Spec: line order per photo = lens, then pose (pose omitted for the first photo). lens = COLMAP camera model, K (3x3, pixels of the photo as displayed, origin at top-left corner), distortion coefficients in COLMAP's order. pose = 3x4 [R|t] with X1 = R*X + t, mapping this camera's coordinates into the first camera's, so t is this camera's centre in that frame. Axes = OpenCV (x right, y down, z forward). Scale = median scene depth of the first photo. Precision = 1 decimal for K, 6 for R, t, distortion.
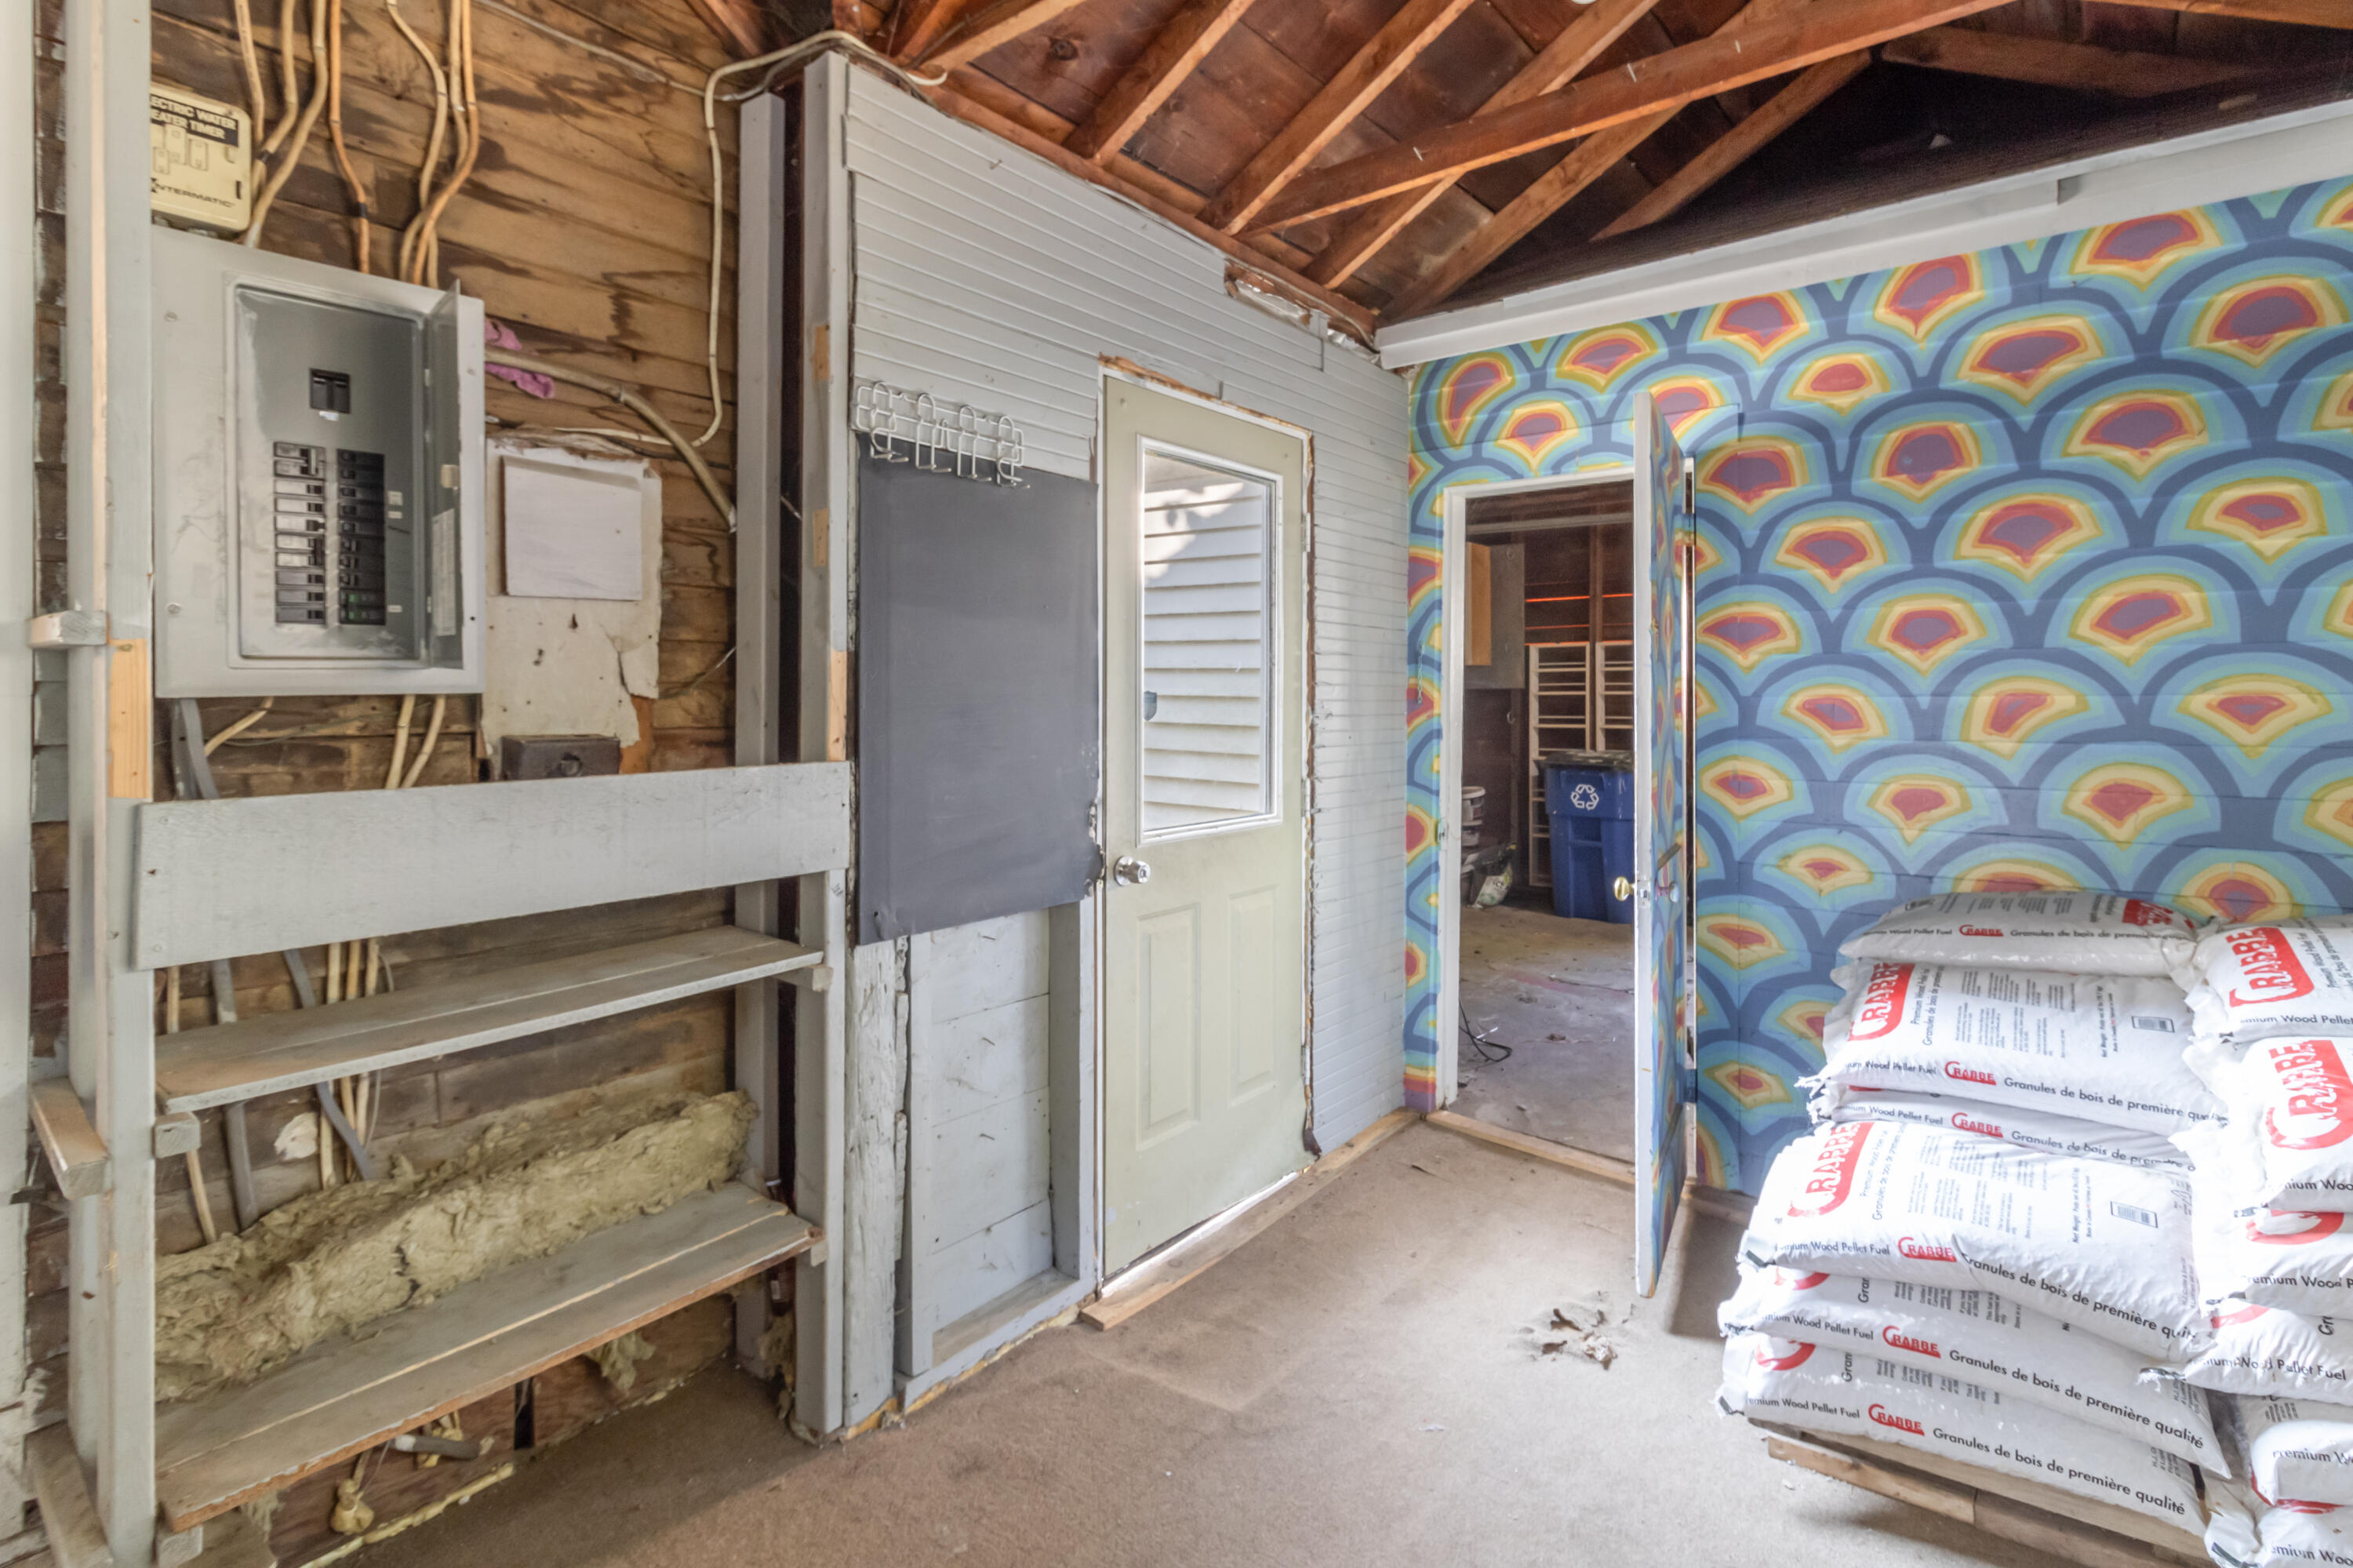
lens RADIAL K [[1109.9, 0, 1172.8], [0, 1109.9, 685.7], [0, 0, 1]] dist [0.000352, -0.005193]
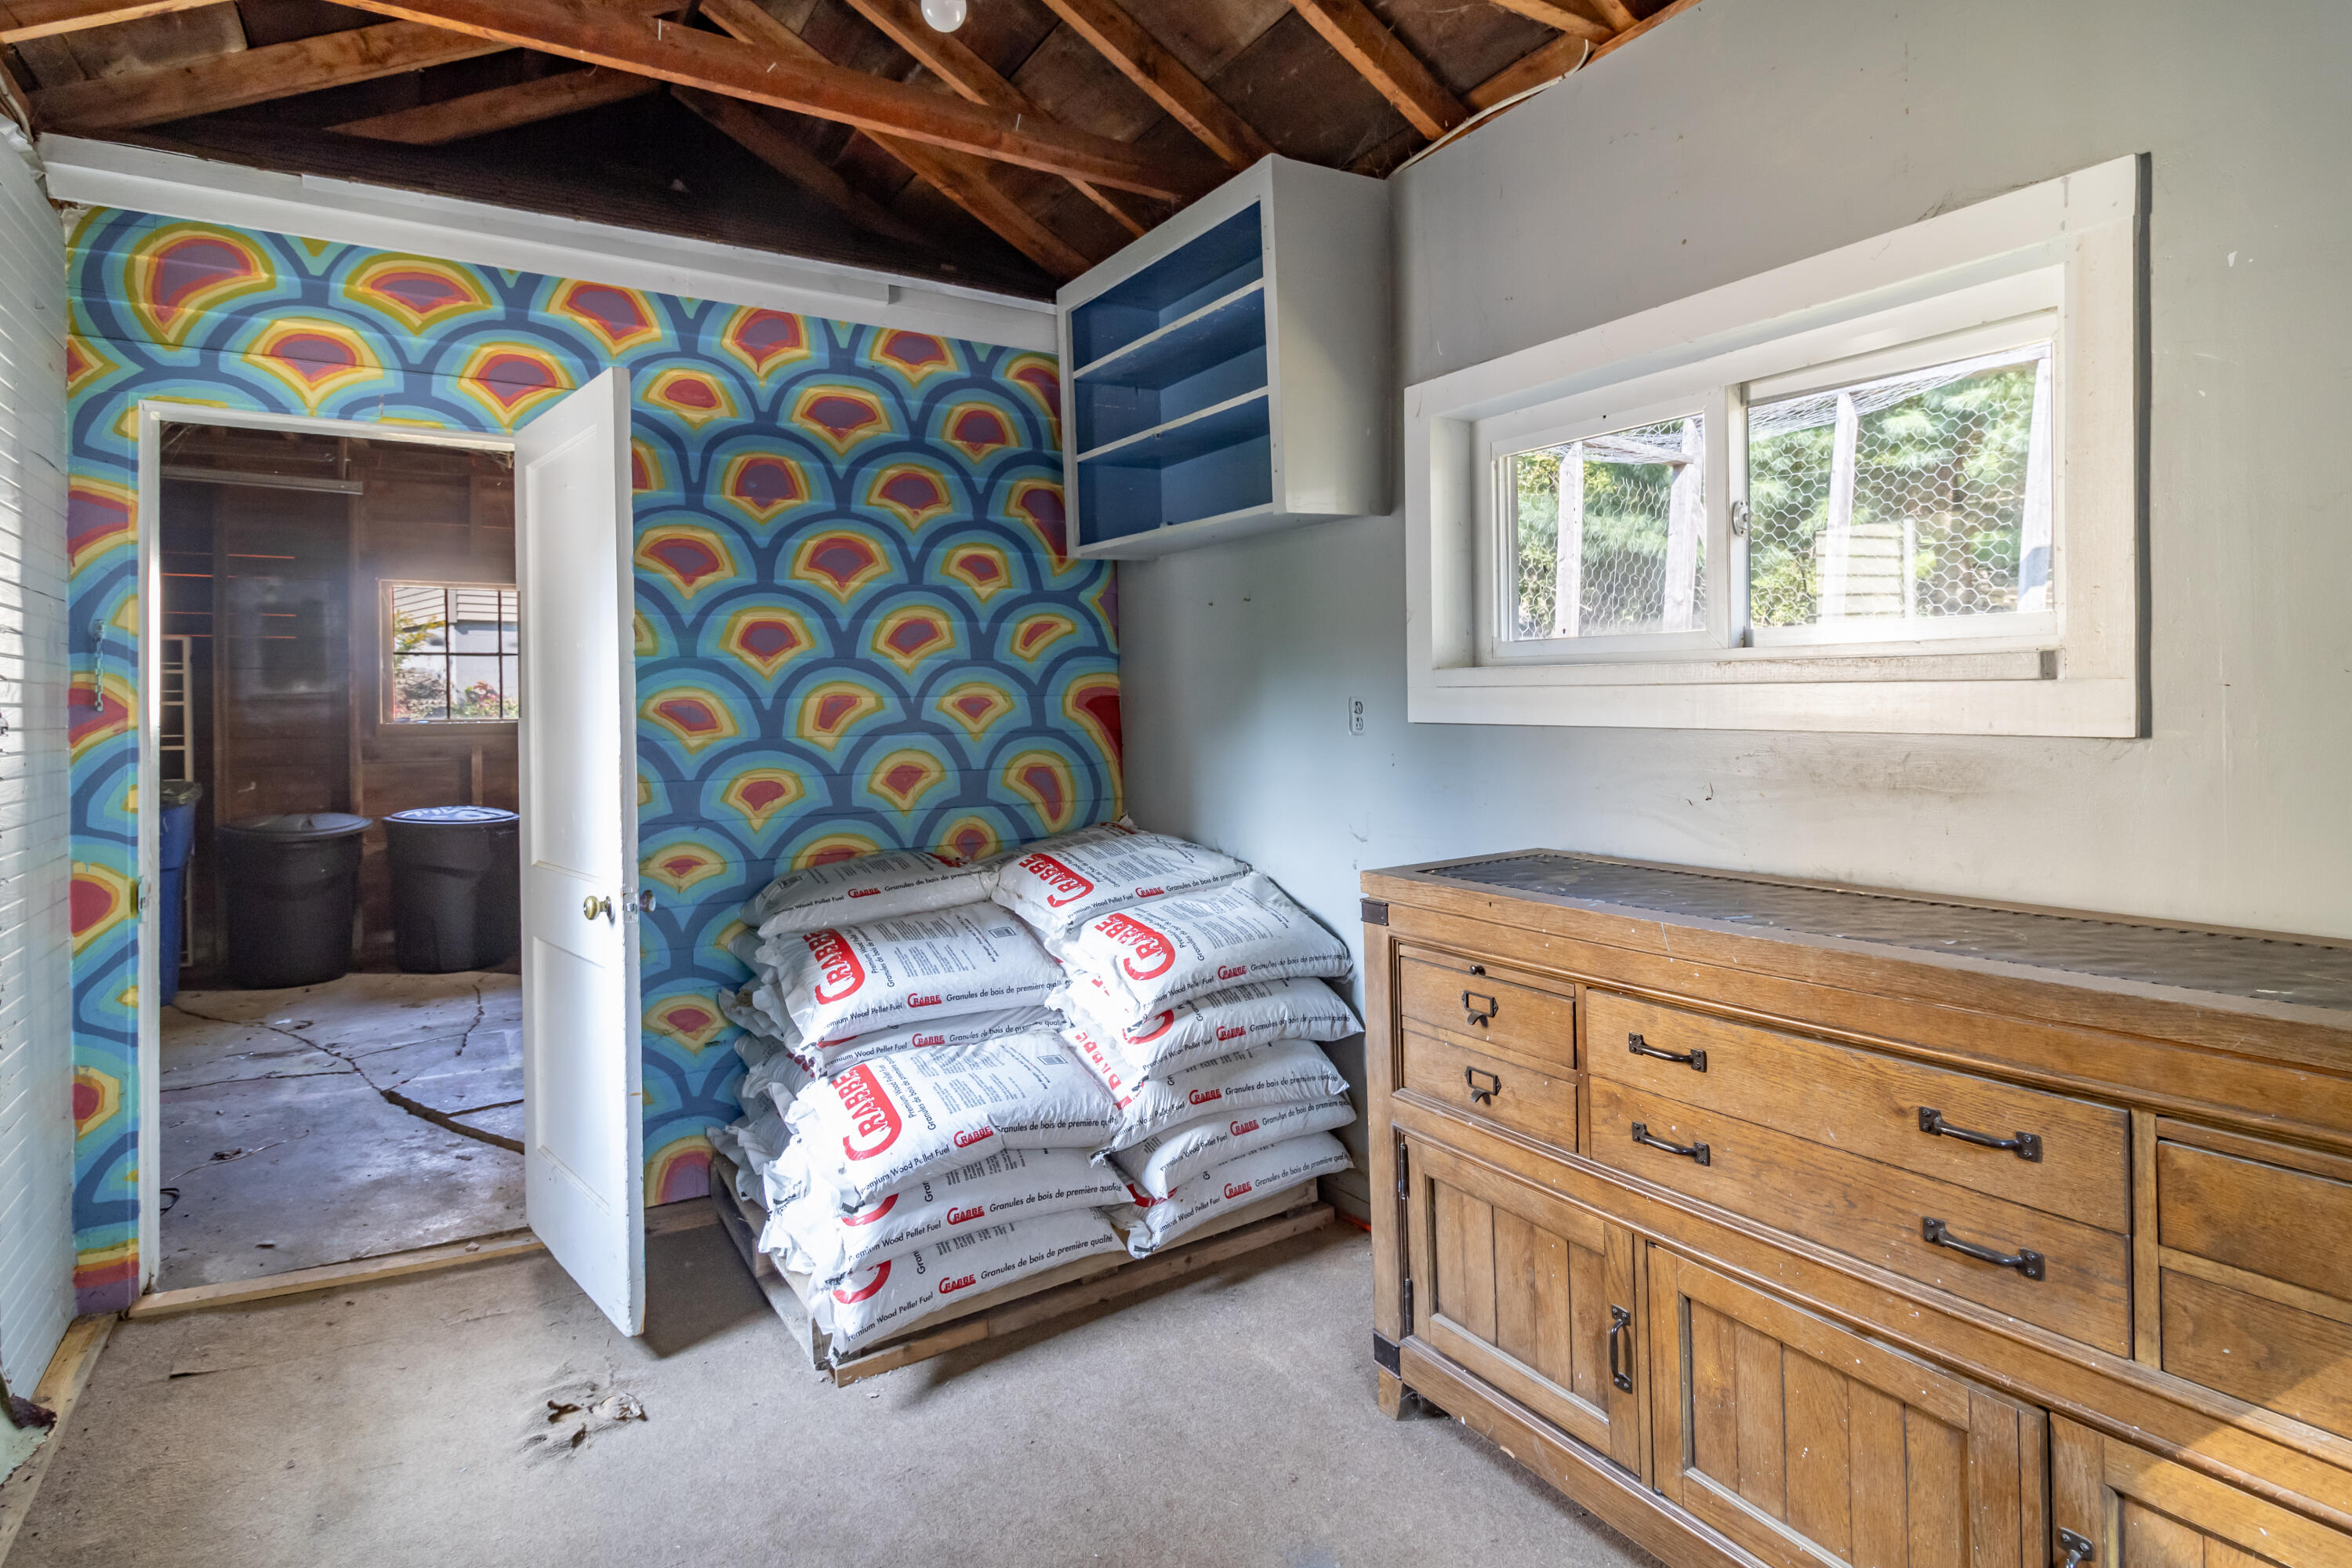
lens RADIAL K [[1198.0, 0, 1170.4], [0, 1198.0, 707.6], [0, 0, 1]] dist [-0.016317, -0.000597]
pose [[0.351609, -0.004041, 0.936138, -0.308143], [-0.002623, 0.999983, 0.005302, 0.011332], [-0.936143, -0.004320, 0.351592, 0.195381]]
